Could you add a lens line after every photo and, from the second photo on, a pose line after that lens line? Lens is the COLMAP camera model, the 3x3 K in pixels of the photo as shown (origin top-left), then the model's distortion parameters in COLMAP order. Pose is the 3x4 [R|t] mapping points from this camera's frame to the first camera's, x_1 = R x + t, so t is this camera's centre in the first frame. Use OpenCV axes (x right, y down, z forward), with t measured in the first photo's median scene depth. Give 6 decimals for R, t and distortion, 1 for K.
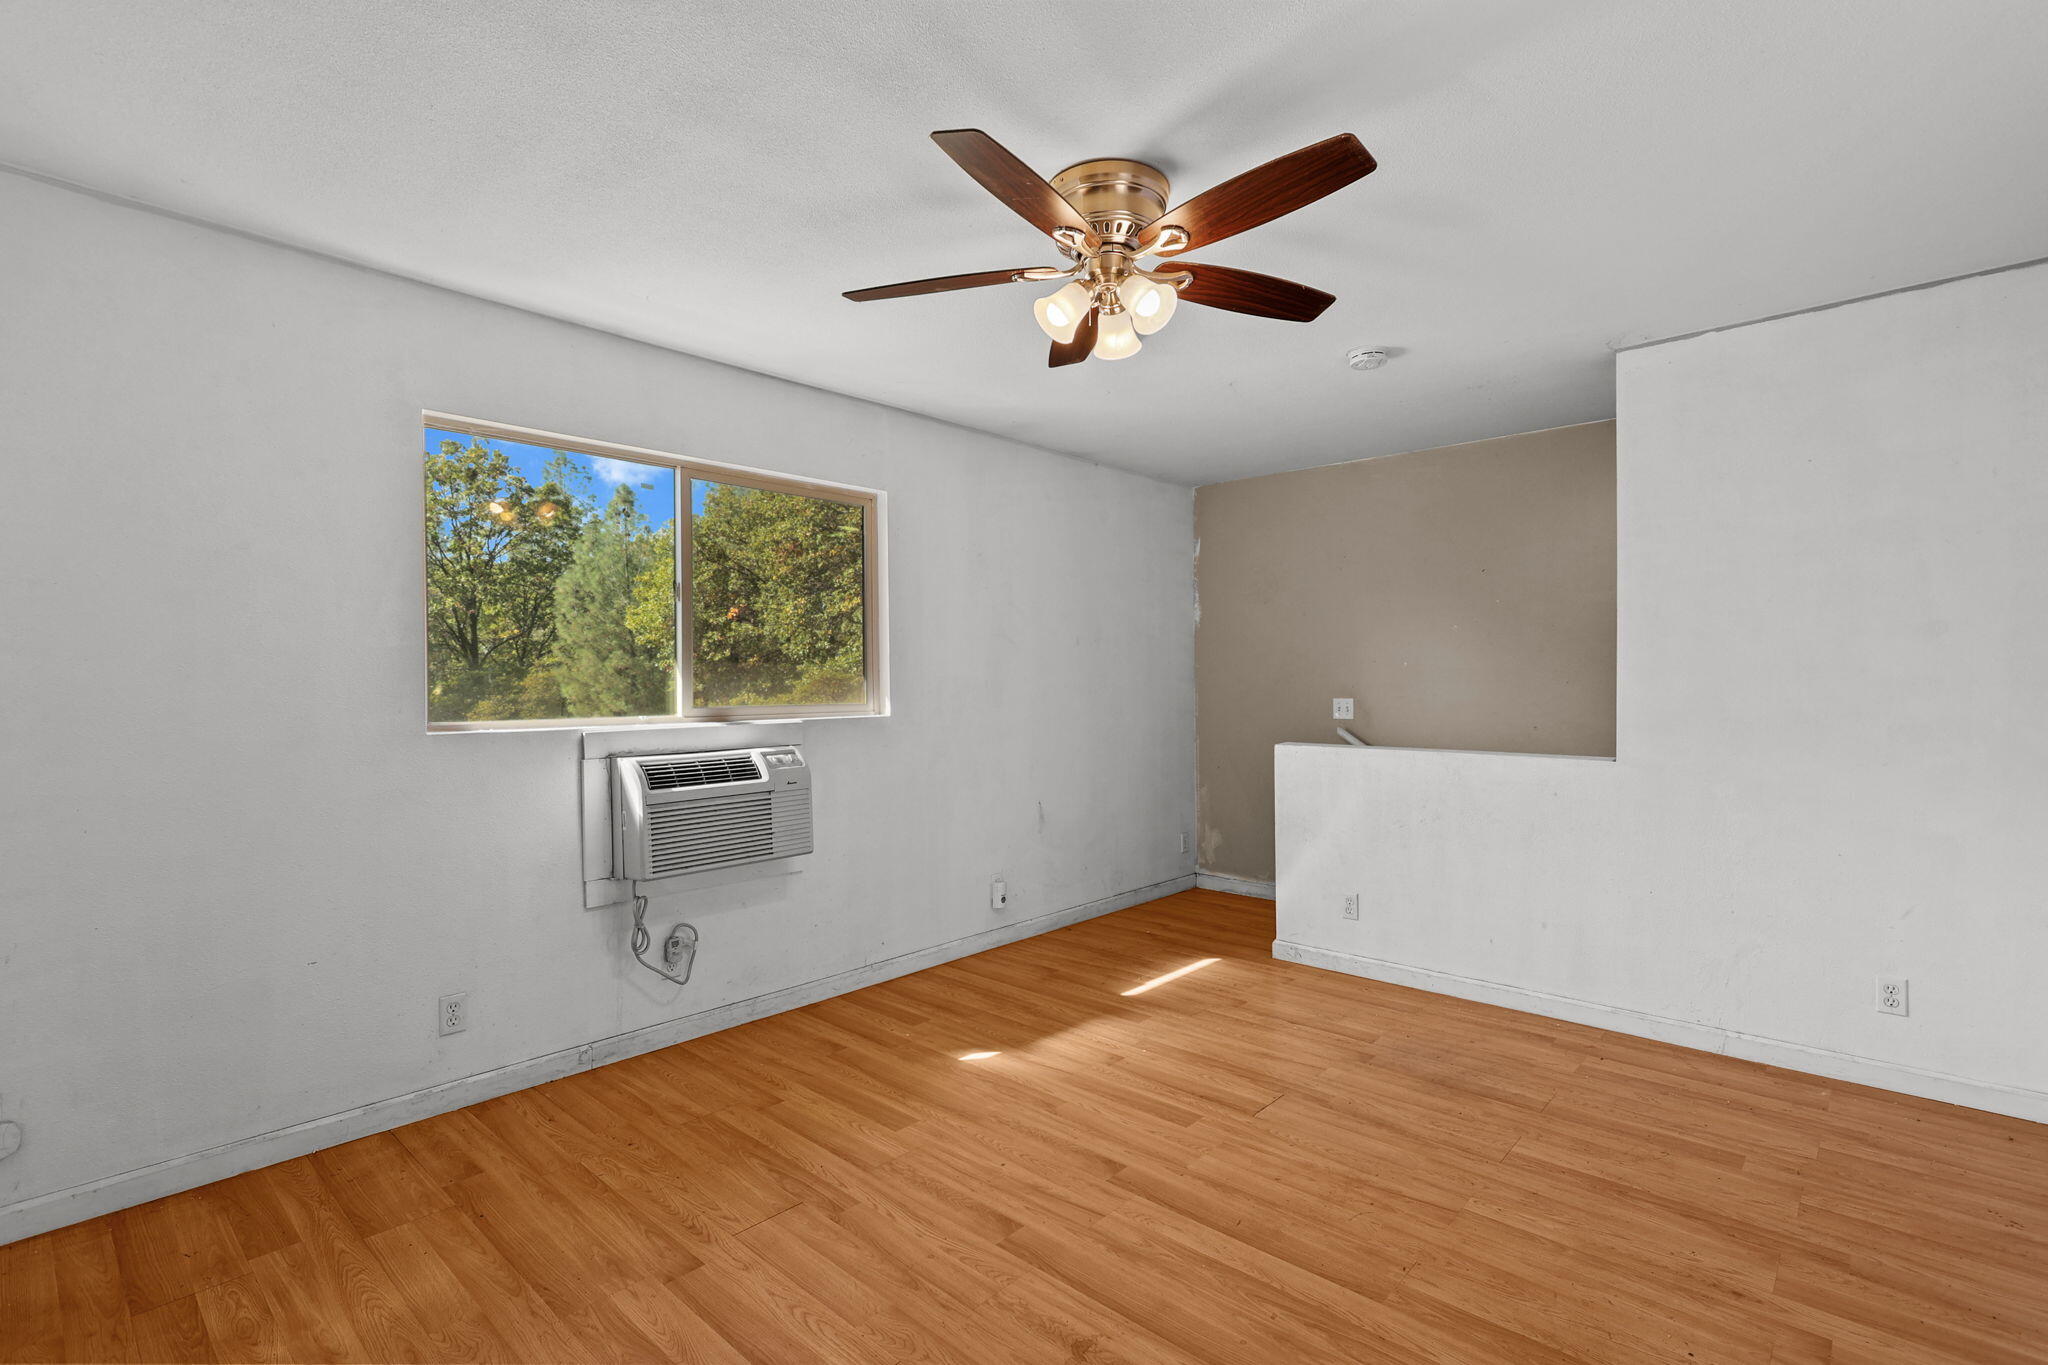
lens RADIAL K [[956.8, 0, 1021.9], [0, 956.8, 677.5], [0, 0, 1]] dist [0.005390, 0.000496]
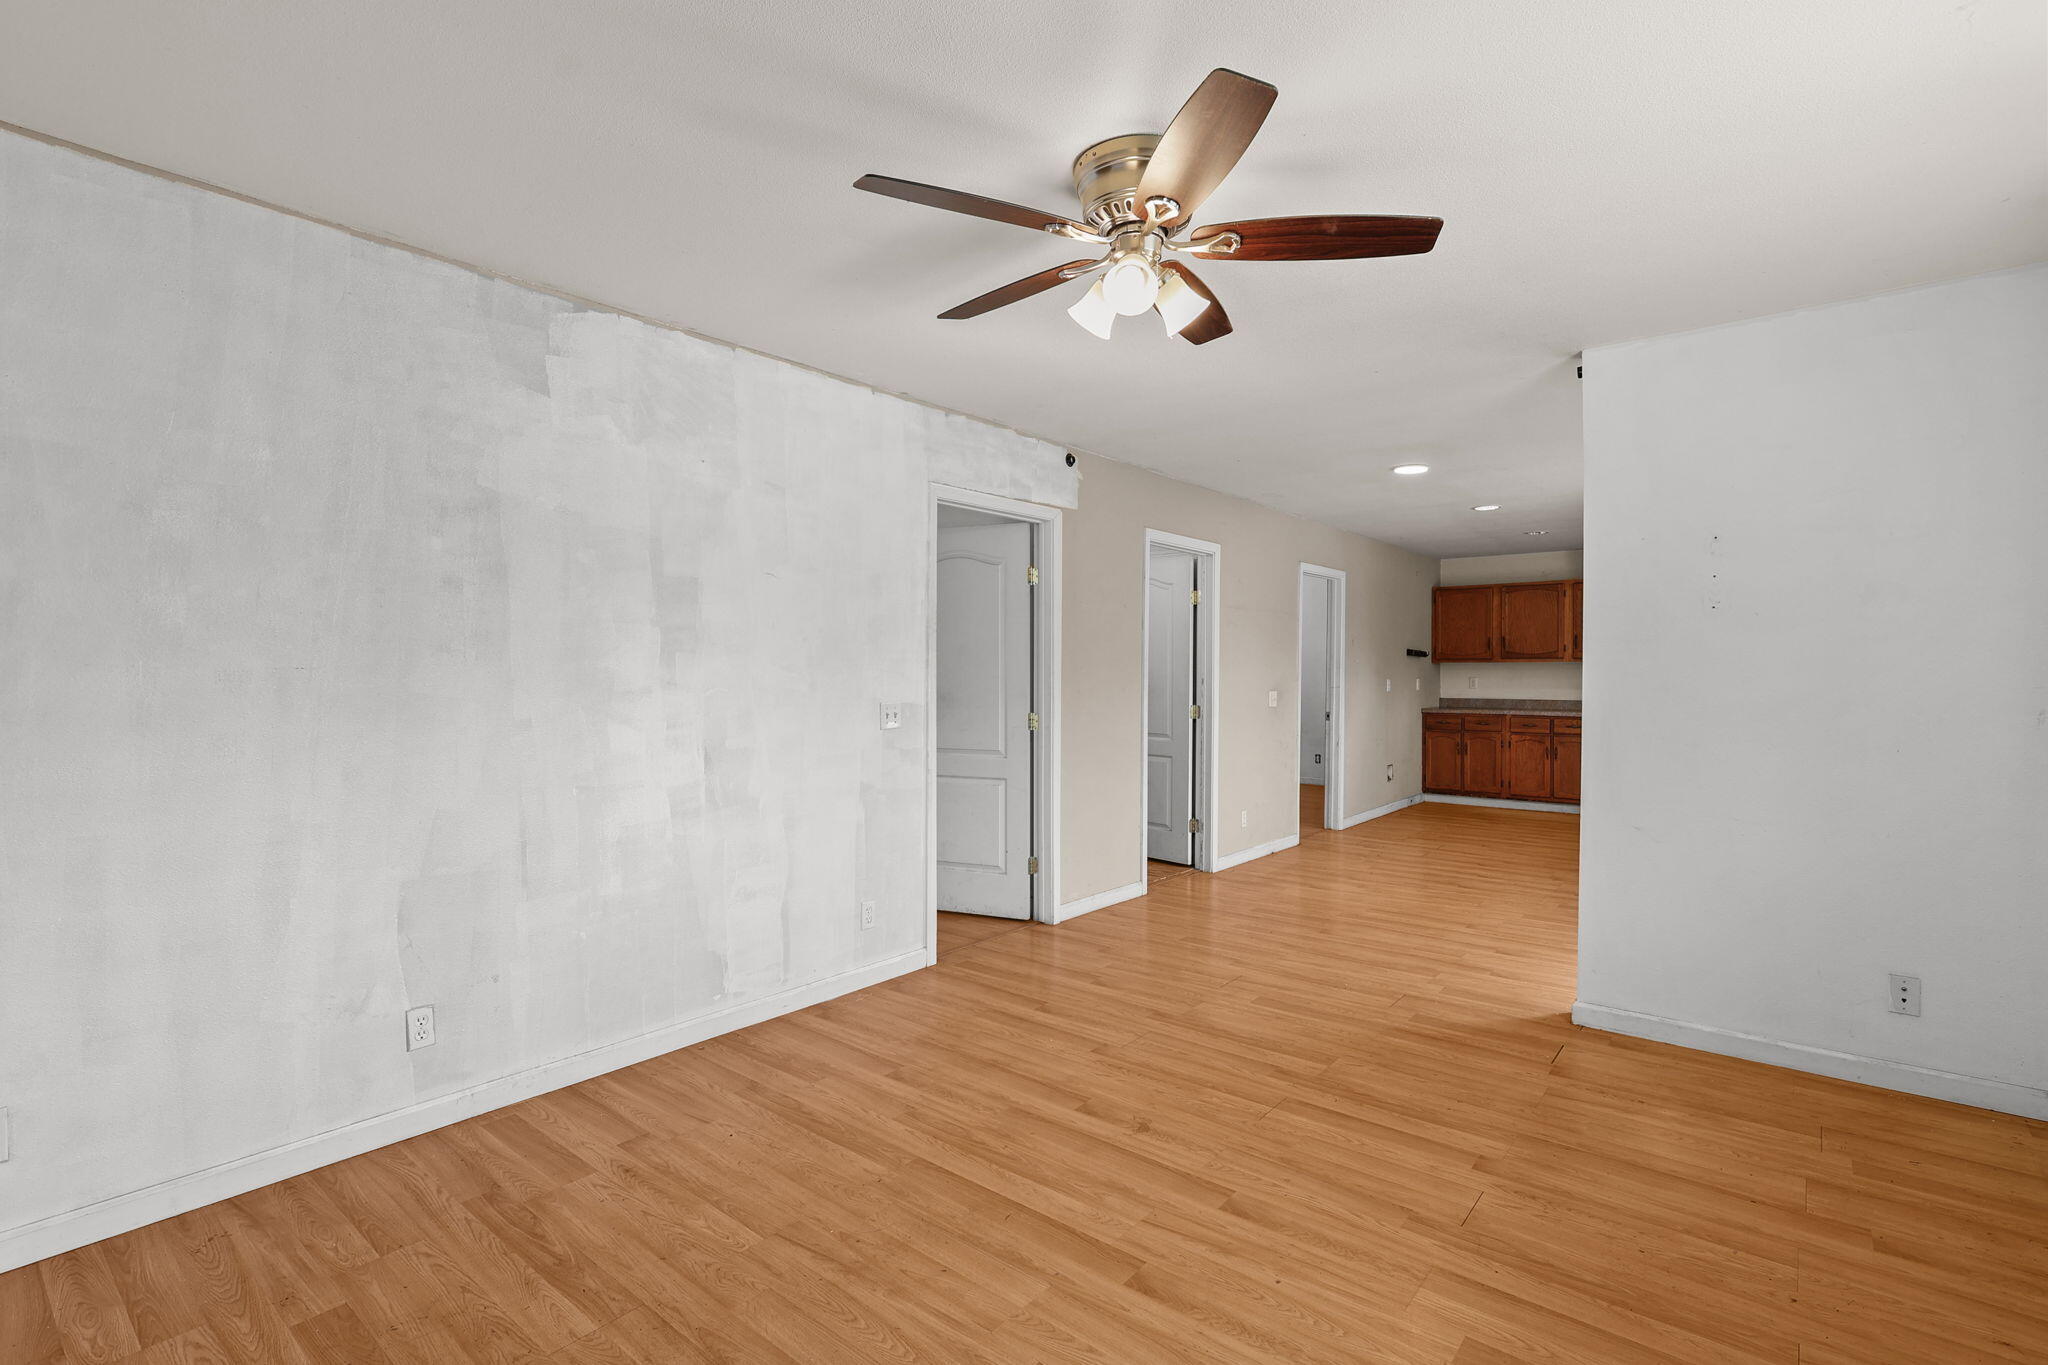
lens RADIAL K [[956.8, 0, 1021.9], [0, 956.8, 677.5], [0, 0, 1]] dist [0.005390, 0.000496]
pose [[-0.998700, 0.005790, -0.050649, 0.256221], [0.005775, 0.999983, 0.000432, 0.003931], [0.050651, 0.000139, -0.998716, 1.981899]]
